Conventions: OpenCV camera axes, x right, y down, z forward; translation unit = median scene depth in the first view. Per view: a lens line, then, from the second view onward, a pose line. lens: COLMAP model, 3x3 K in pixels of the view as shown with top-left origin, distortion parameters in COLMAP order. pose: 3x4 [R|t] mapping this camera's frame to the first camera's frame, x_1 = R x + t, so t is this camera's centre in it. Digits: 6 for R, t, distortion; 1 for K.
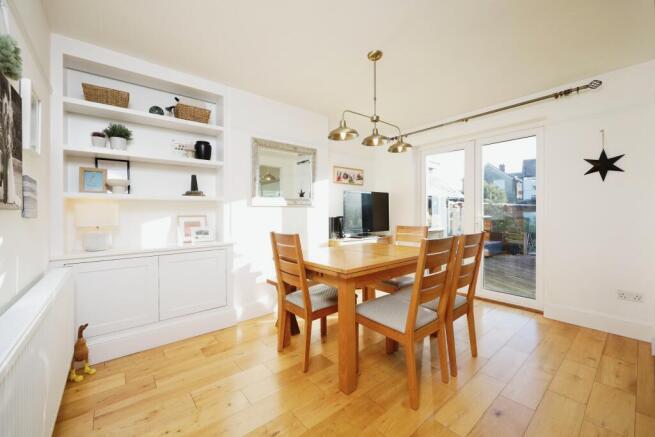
lens RADIAL K [[263.8, 0, 329.3], [0, 263.8, 215.1], [0, 0, 1]] dist [-0.000983, -0.000044]
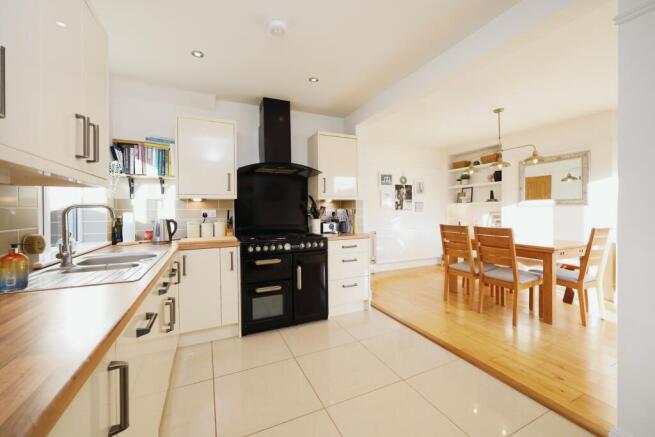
lens RADIAL K [[263.8, 0, 330.6], [0, 263.8, 212.4], [0, 0, 1]] dist [-0.000983, -0.000044]
pose [[-0.268789, 0.012220, -0.963122, 1.608123], [0.000039, 0.999920, 0.012676, -0.018763], [0.963199, 0.003370, -0.268768, 0.386514]]
